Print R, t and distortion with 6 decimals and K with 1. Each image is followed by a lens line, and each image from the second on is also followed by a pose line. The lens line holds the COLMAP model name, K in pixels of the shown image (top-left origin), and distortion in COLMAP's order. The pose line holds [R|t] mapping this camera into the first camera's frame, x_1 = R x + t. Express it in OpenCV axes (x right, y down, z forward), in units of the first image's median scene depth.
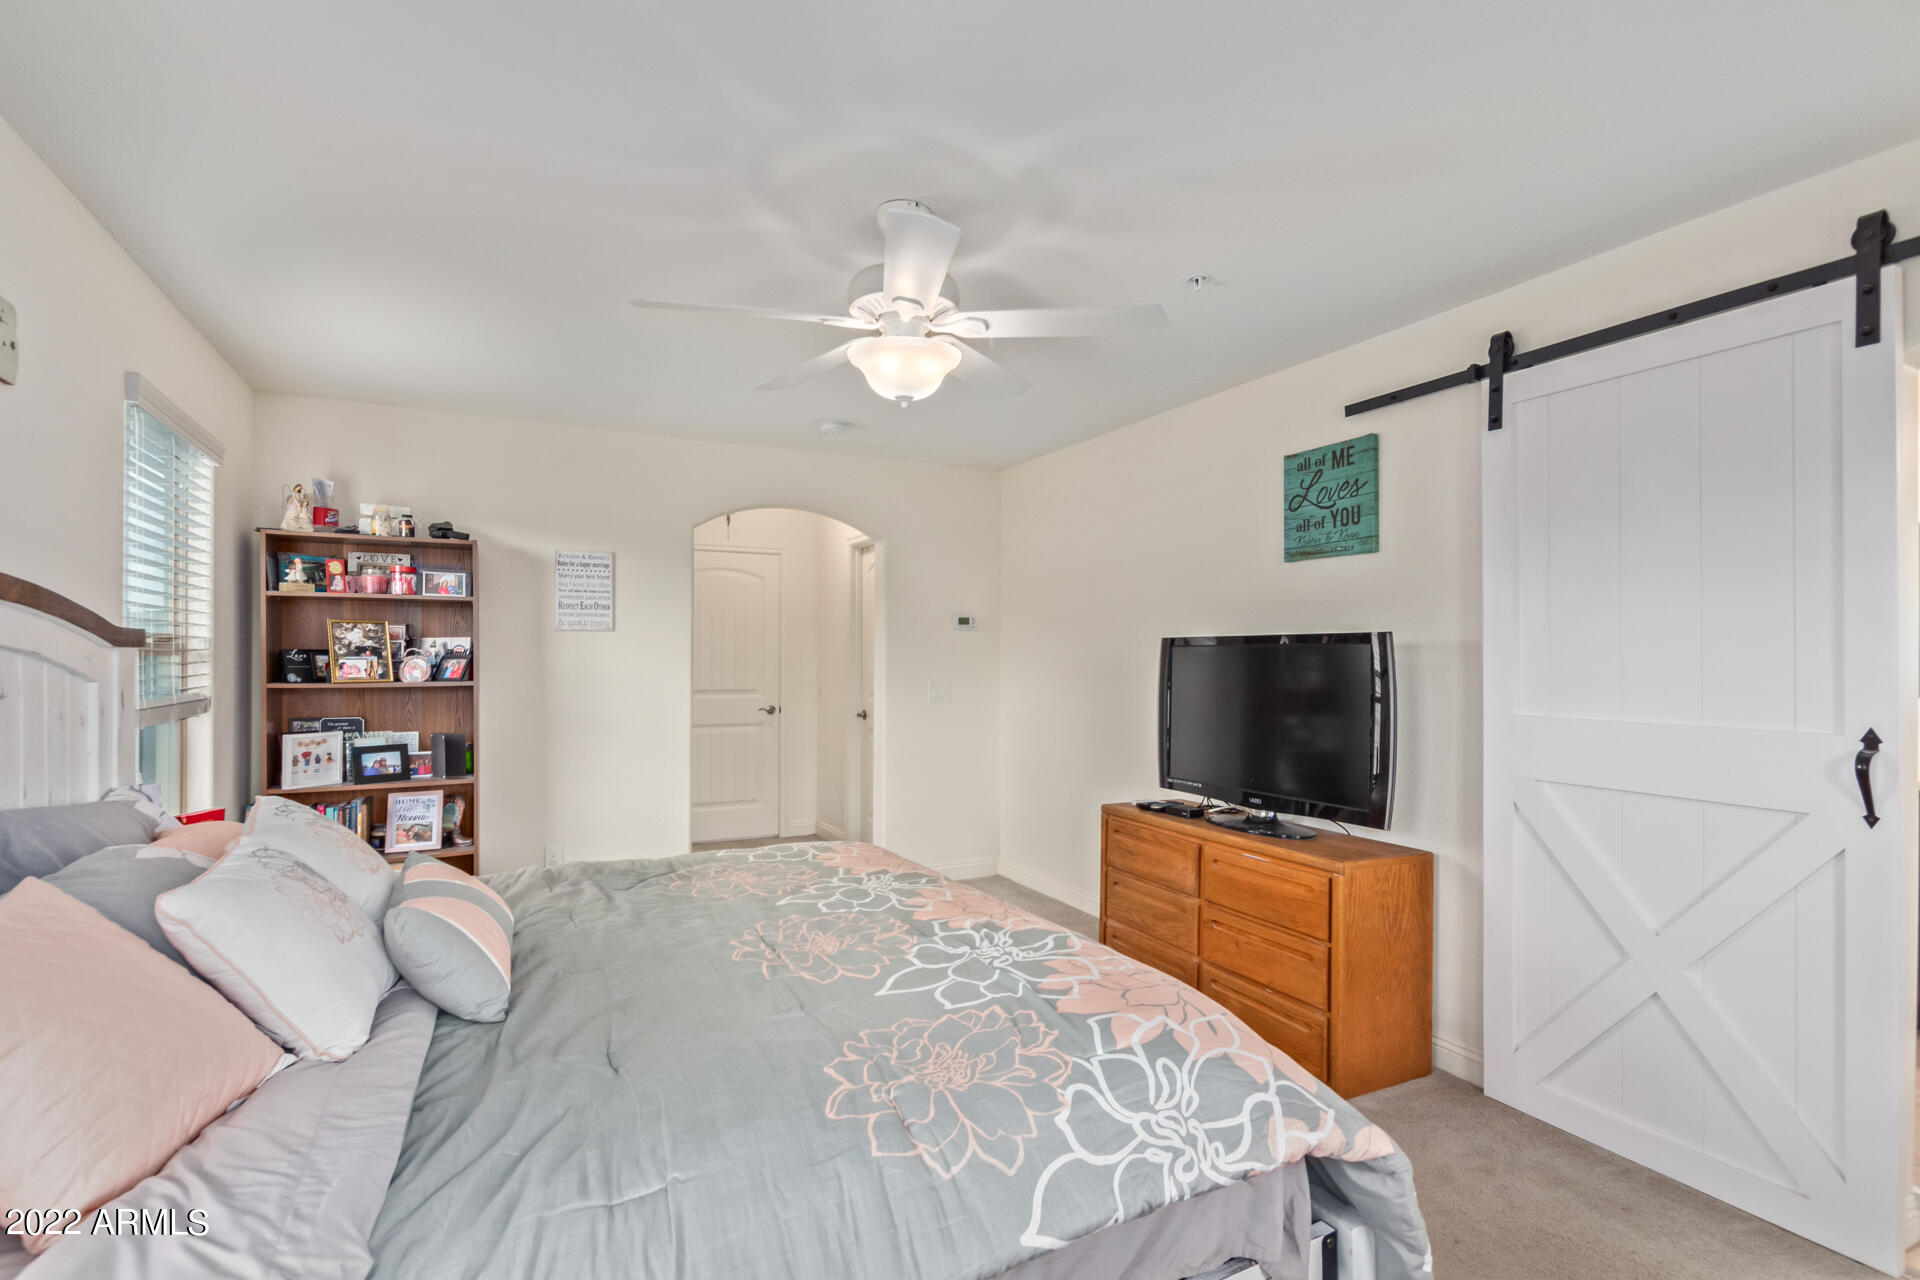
lens RADIAL K [[931.8, 0, 976.6], [0, 931.8, 655.3], [0, 0, 1]] dist [0.009389, -0.001964]
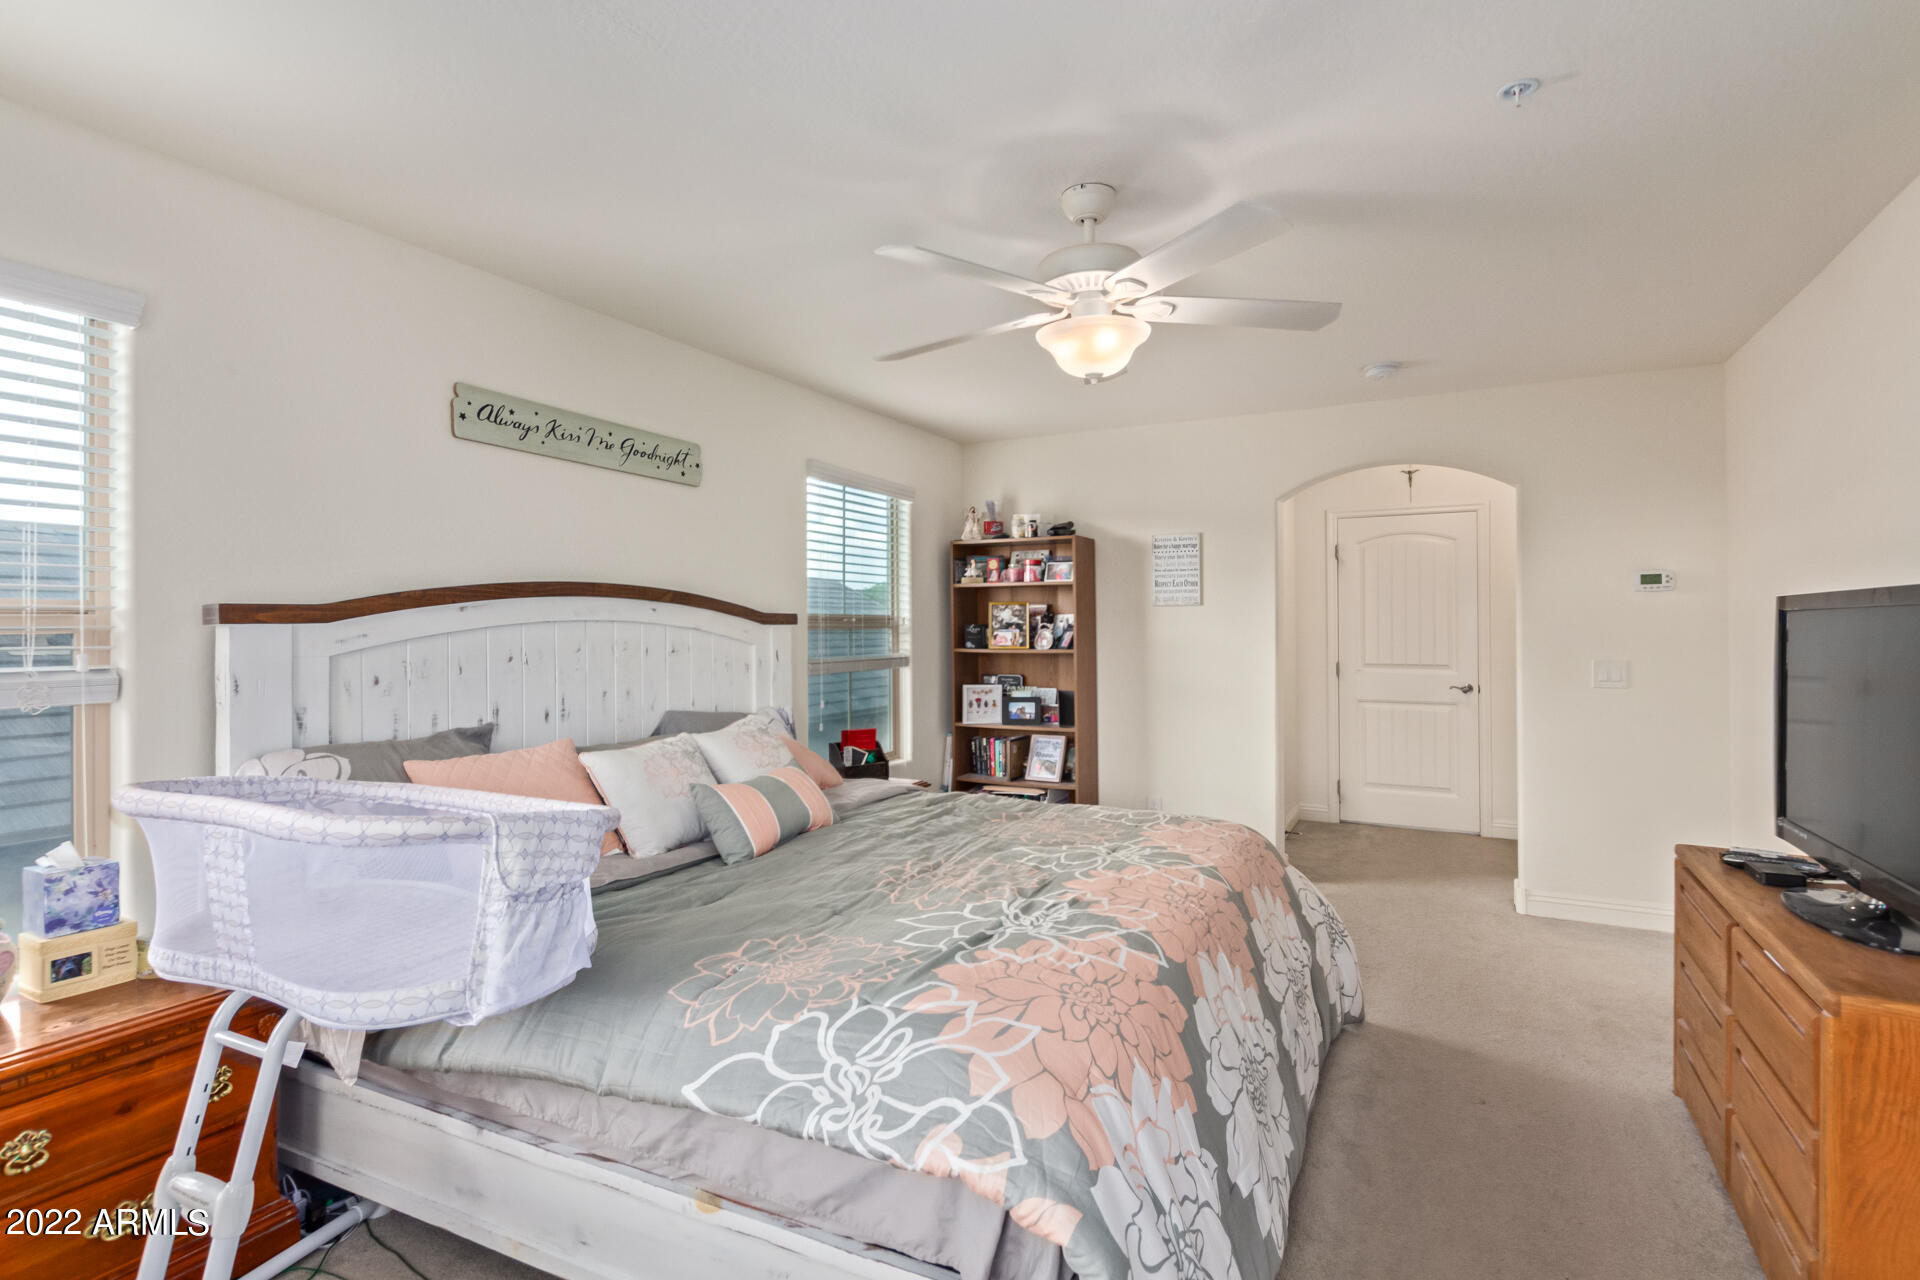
lens RADIAL K [[931.8, 0, 955.1], [0, 931.8, 625.6], [0, 0, 1]] dist [0.009389, -0.001964]
pose [[0.573979, -0.005772, -0.818849, 0.409592], [0.005197, 0.999981, -0.003406, -0.000297], [0.818853, -0.002300, 0.573998, 0.178923]]
